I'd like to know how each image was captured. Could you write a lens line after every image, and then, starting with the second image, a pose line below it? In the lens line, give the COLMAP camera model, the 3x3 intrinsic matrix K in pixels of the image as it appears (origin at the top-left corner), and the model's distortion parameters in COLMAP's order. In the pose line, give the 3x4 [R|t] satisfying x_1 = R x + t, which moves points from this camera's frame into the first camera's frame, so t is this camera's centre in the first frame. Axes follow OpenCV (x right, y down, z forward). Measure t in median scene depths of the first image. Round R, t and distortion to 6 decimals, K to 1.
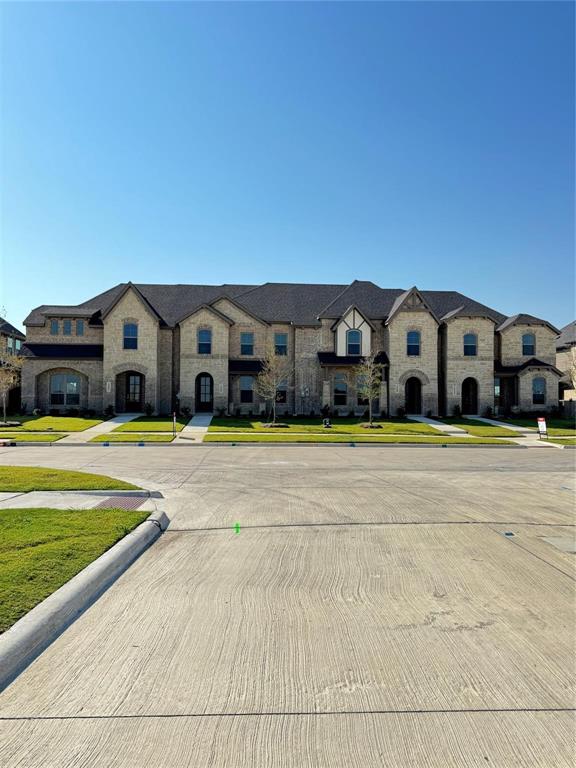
lens RADIAL K [[548.4, 0, 284.7], [0, 548.4, 386.0], [0, 0, 1]] dist [0.009306, -0.003789]
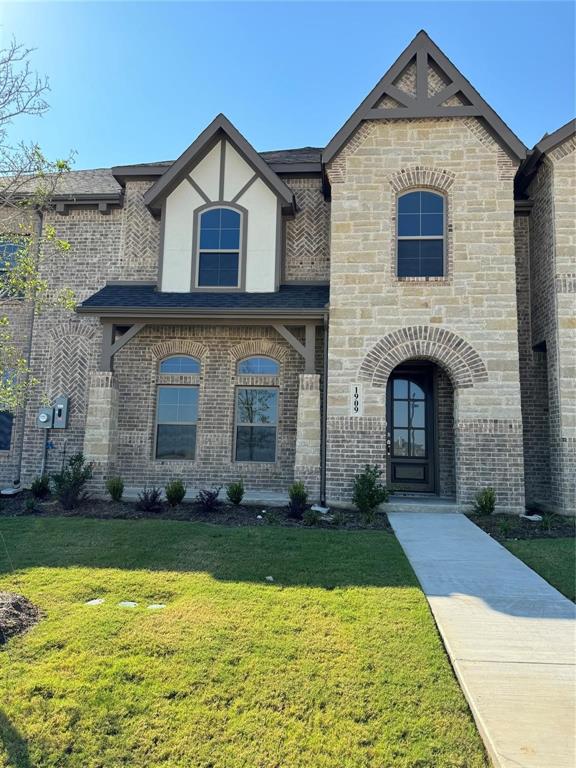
lens RADIAL K [[548.4, 0, 292.3], [0, 548.4, 381.3], [0, 0, 1]] dist [0.009306, -0.003789]
pose [[0.988331, 0.000986, -0.152319, 0.213536], [-0.019014, 0.992957, -0.116944, 0.027037], [0.151131, 0.118475, 0.981388, 0.734718]]
